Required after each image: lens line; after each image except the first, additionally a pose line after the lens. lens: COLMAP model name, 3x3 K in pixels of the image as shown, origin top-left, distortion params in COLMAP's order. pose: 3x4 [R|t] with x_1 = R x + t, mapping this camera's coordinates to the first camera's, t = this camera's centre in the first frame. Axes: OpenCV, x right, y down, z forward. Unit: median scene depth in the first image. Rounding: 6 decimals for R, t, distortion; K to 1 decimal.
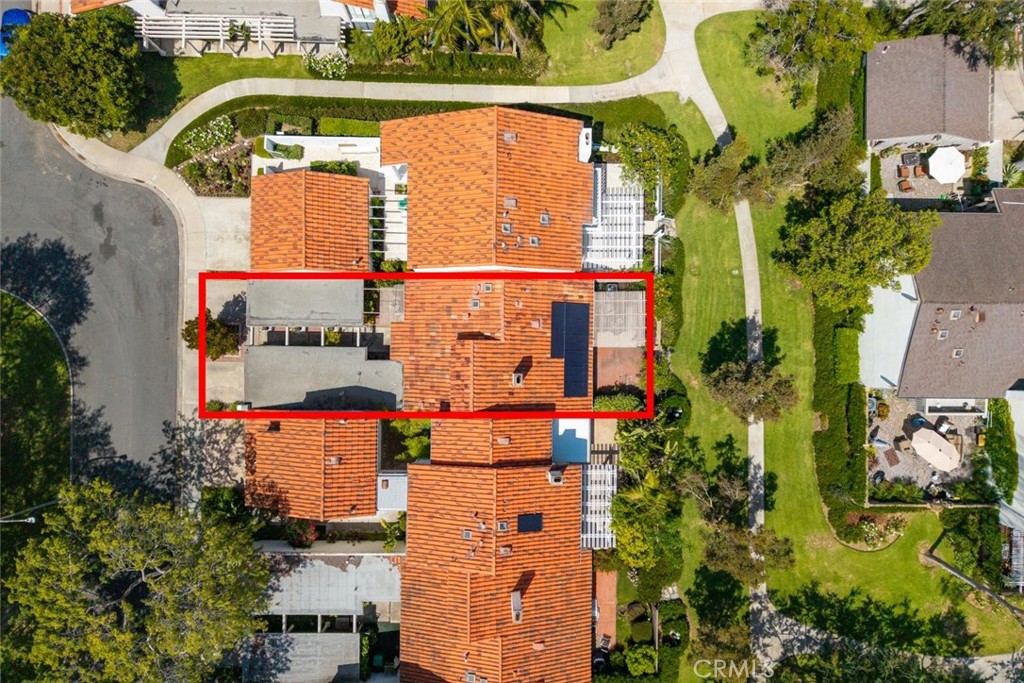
lens RADIAL K [[708.4, 0, 514.3], [0, 708.4, 340.1], [0, 0, 1]] dist [0.000482, -0.003259]
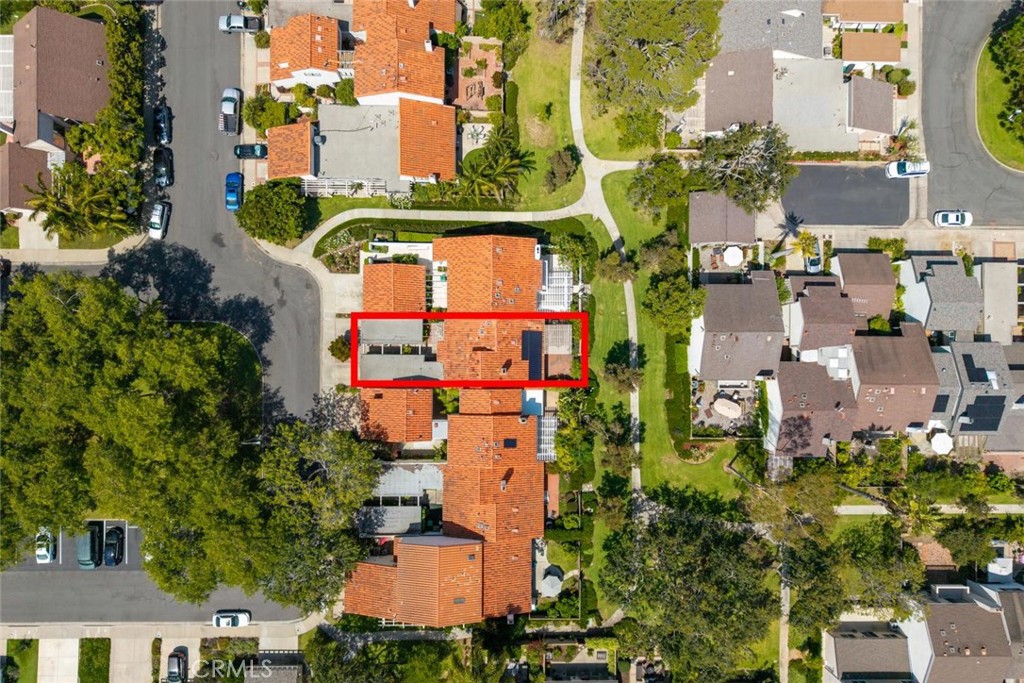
lens RADIAL K [[708.4, 0, 510.5], [0, 708.4, 345.8], [0, 0, 1]] dist [0.000482, -0.003259]
pose [[0.999991, -0.003560, -0.002429, 0.024895], [0.003574, 0.999977, 0.005732, -0.022939], [0.002408, -0.005741, 0.999981, -0.849929]]
